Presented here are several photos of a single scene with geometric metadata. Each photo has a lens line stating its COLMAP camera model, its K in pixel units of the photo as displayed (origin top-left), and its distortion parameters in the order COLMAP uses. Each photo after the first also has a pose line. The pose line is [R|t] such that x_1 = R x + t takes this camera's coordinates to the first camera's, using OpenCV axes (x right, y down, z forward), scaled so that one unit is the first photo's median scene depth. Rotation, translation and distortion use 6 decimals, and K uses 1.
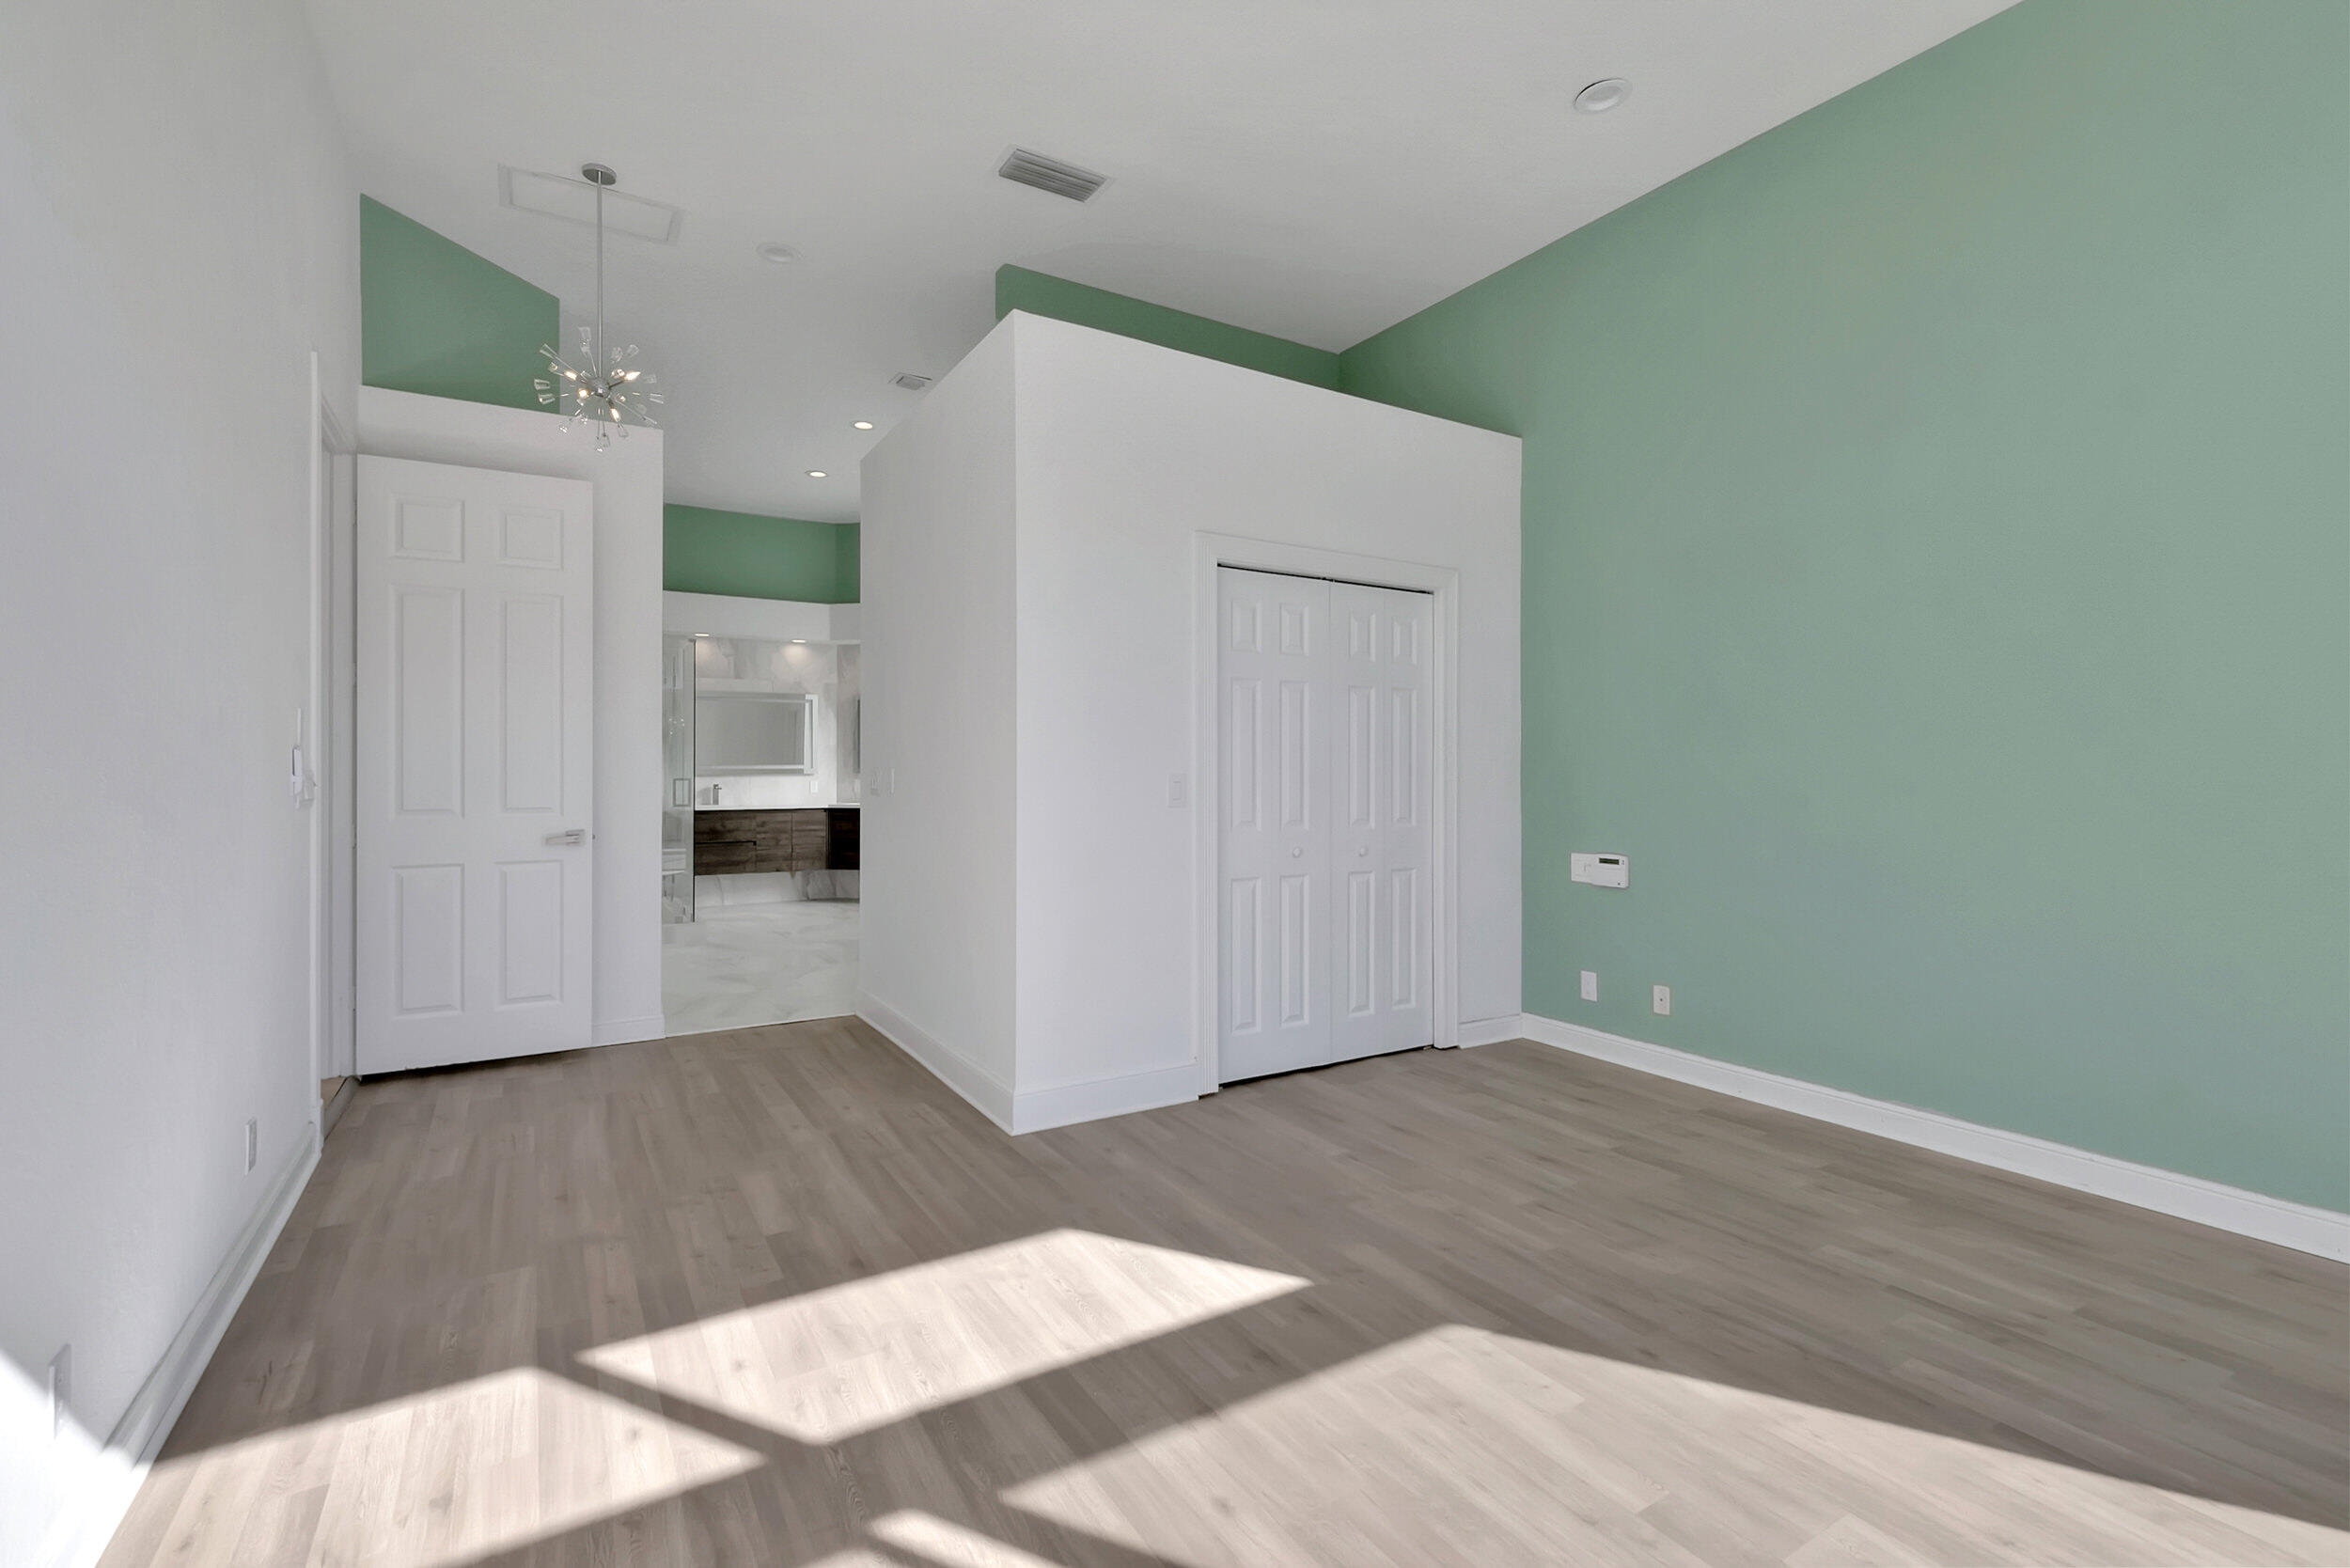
lens RADIAL K [[1043.4, 0, 1177.0], [0, 1043.4, 772.8], [0, 0, 1]] dist [0.005494, -0.000671]
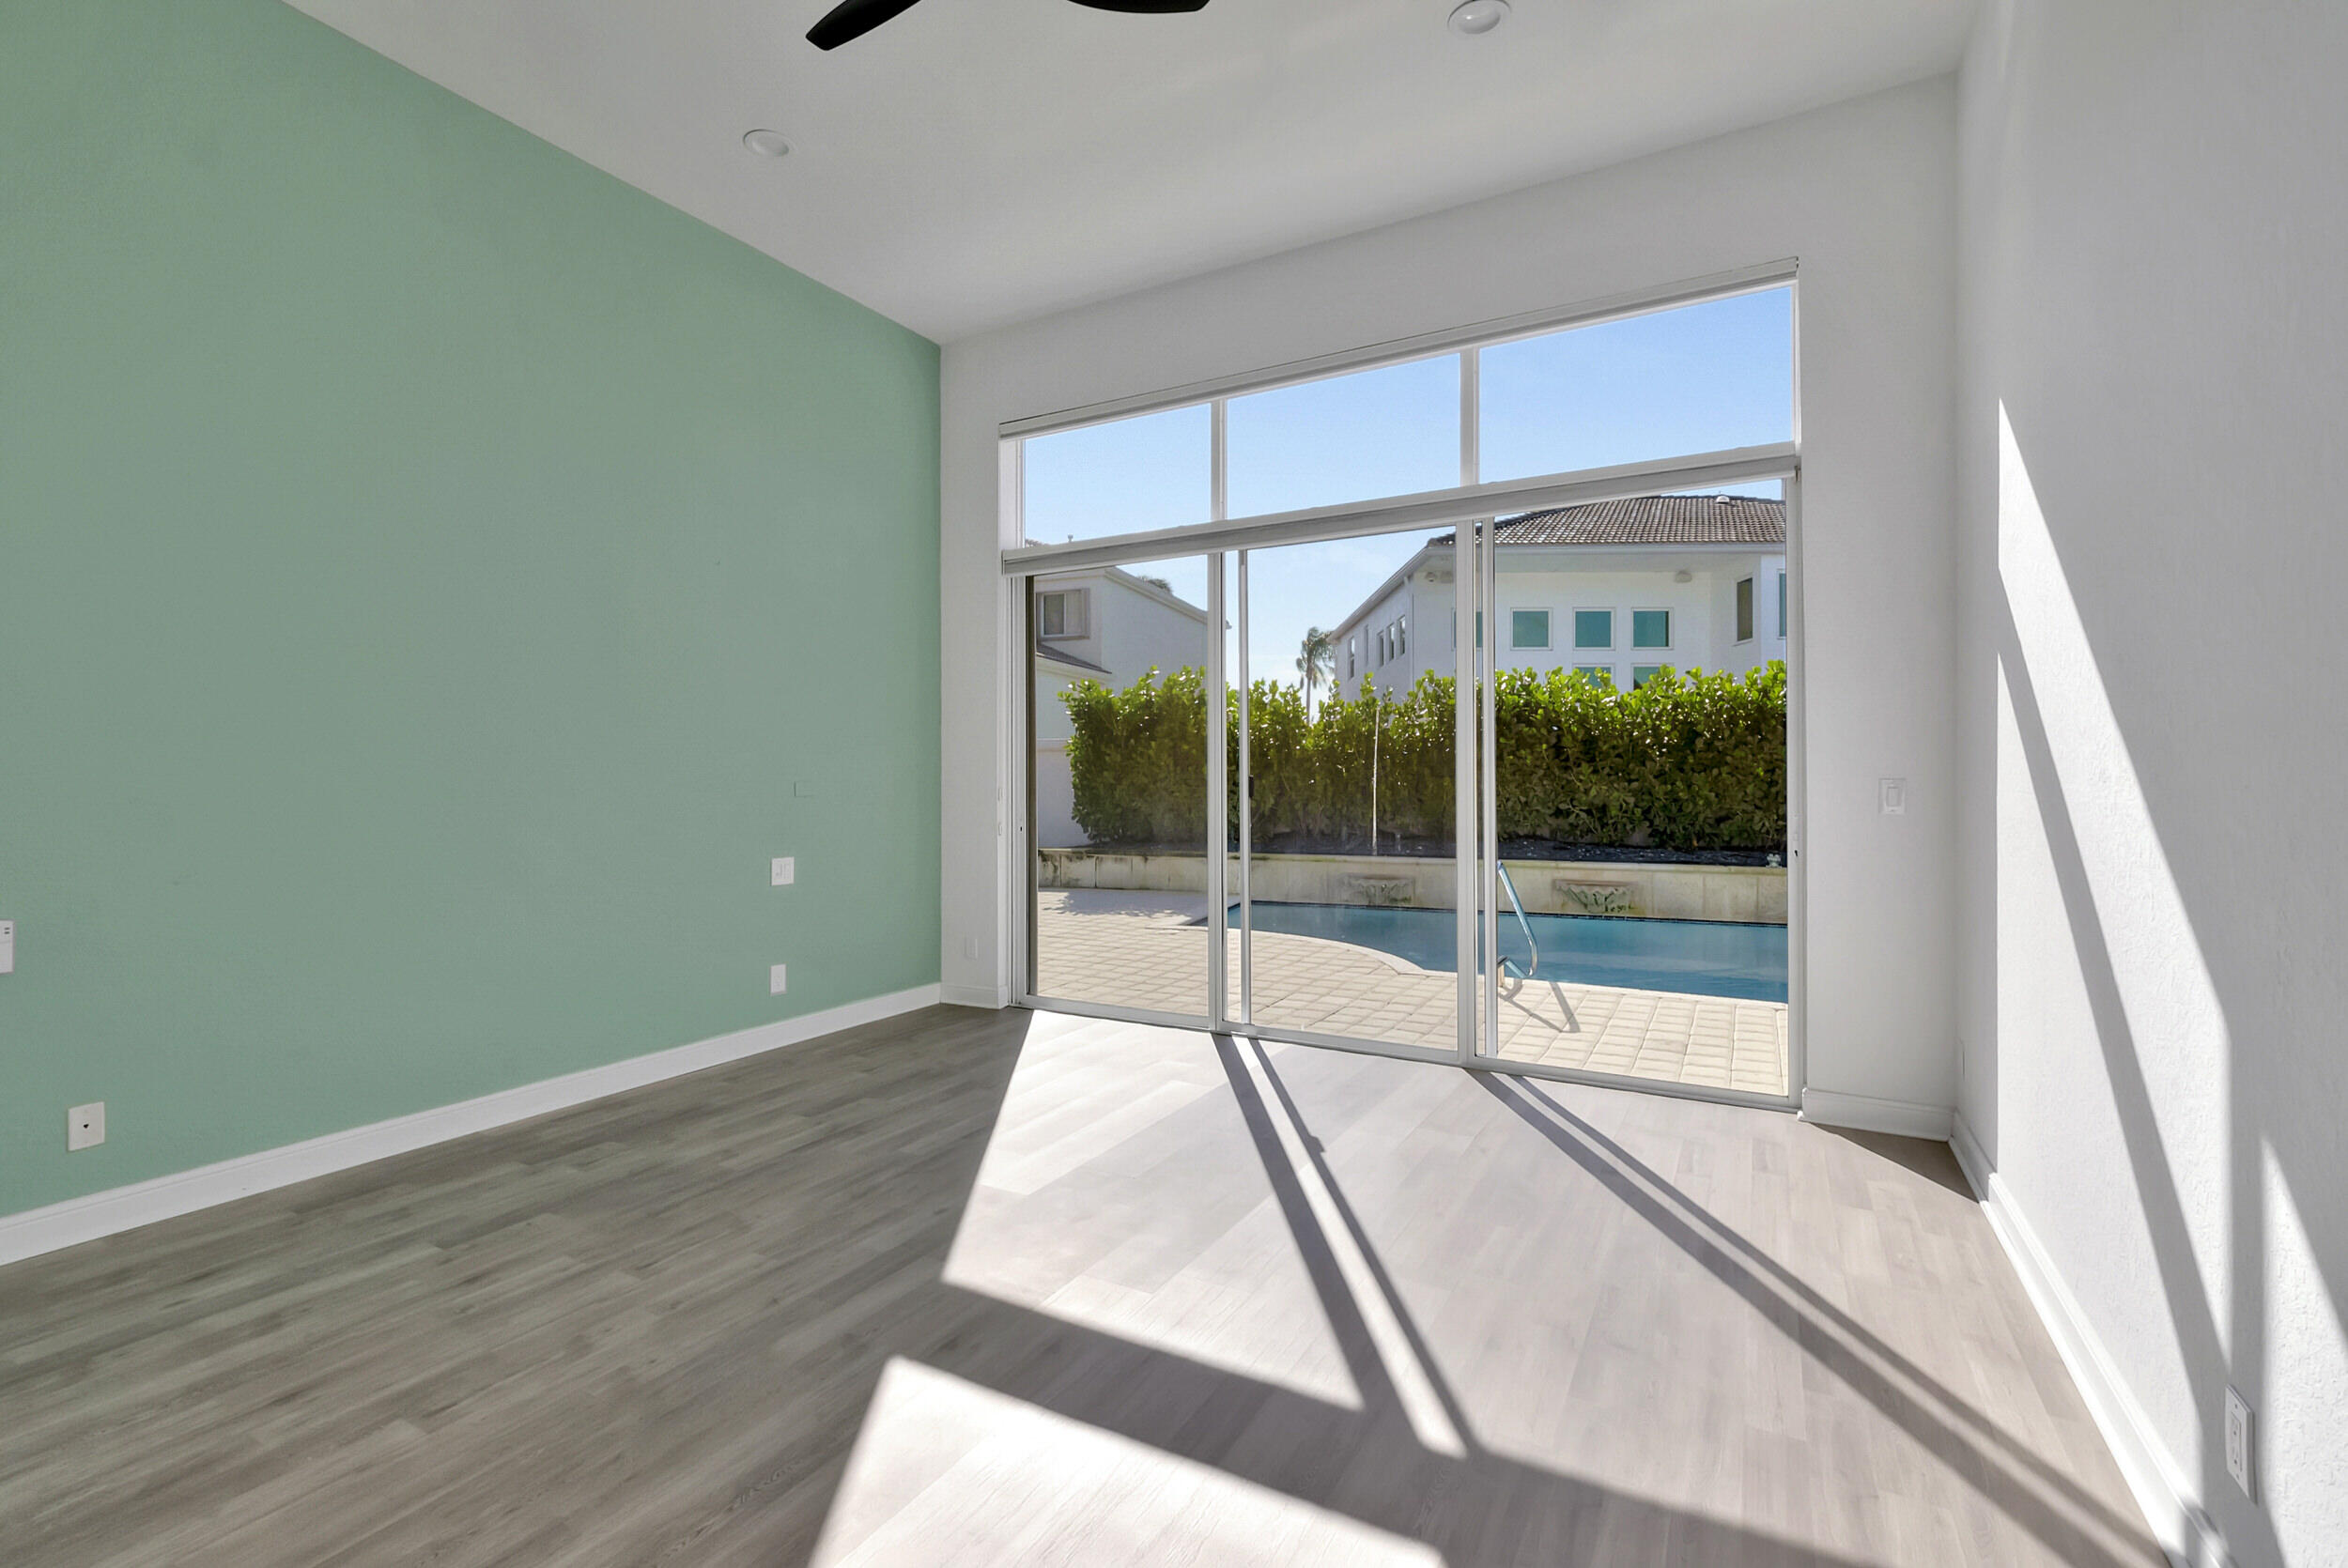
lens RADIAL K [[1058.8, 0, 1177.5], [0, 1058.8, 779.0], [0, 0, 1]] dist [0.004465, 0.000636]
pose [[-0.483237, -0.002444, 0.875486, -0.716819], [0.006365, 0.999960, 0.006305, -0.000163], [-0.875466, 0.008619, -0.483202, 1.137704]]
